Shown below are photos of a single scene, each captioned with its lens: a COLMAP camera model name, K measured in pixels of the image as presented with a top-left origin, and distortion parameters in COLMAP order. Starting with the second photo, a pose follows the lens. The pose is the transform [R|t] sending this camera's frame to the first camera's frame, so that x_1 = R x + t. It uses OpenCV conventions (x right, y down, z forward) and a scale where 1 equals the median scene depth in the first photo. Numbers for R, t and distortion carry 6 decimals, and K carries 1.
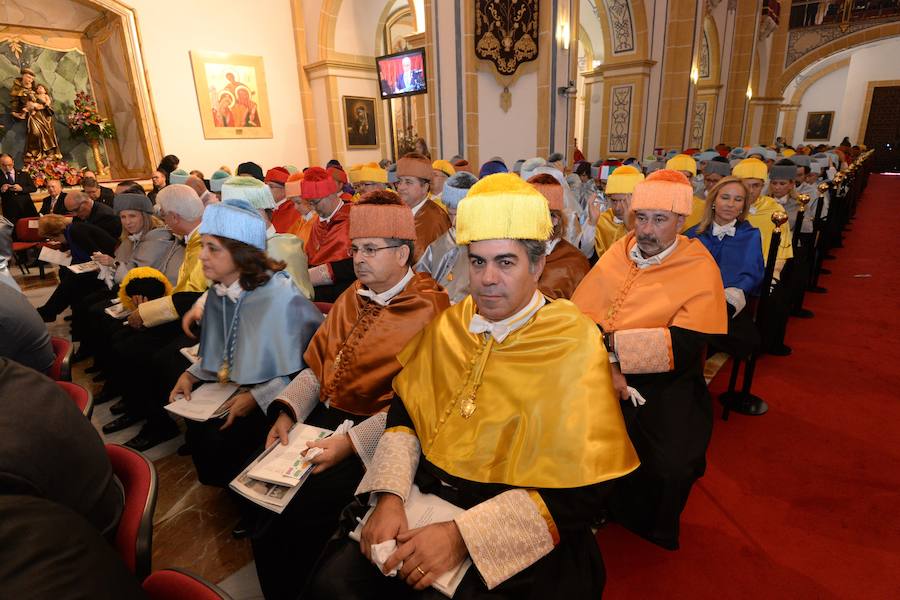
lens RADIAL K [[461.0, 0, 450.0], [0, 461.0, 300.0], [0, 0, 1]] dist [-0.009576, -0.018394]
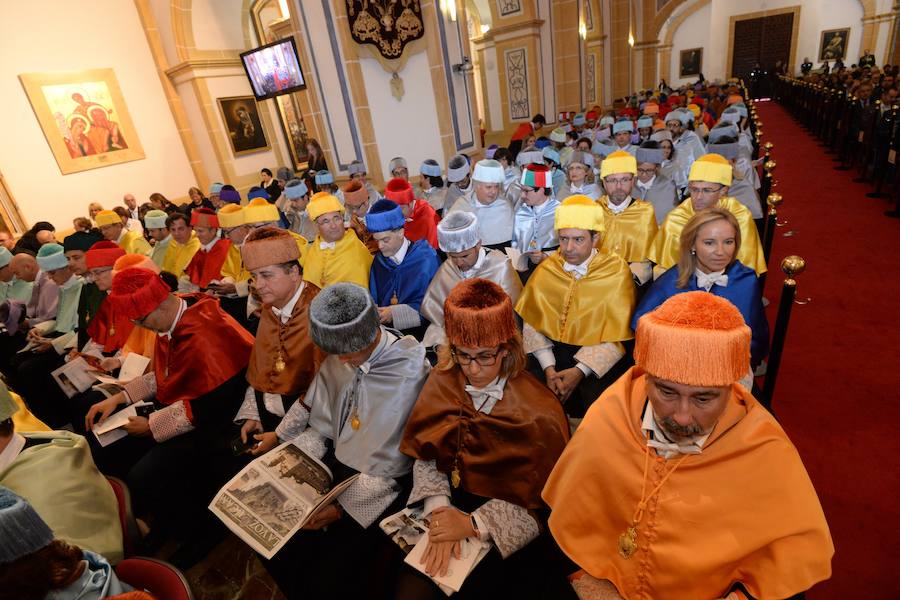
lens RADIAL K [[439.0, 0, 450.0], [0, 439.0, 300.0], [0, 0, 1]] dist [-0.031705, -0.012106]
pose [[0.972734, -0.188196, 0.135541, 0.019810], [0.176627, 0.979880, 0.092944, -0.062840], [-0.150305, -0.066469, 0.986403, 0.088927]]
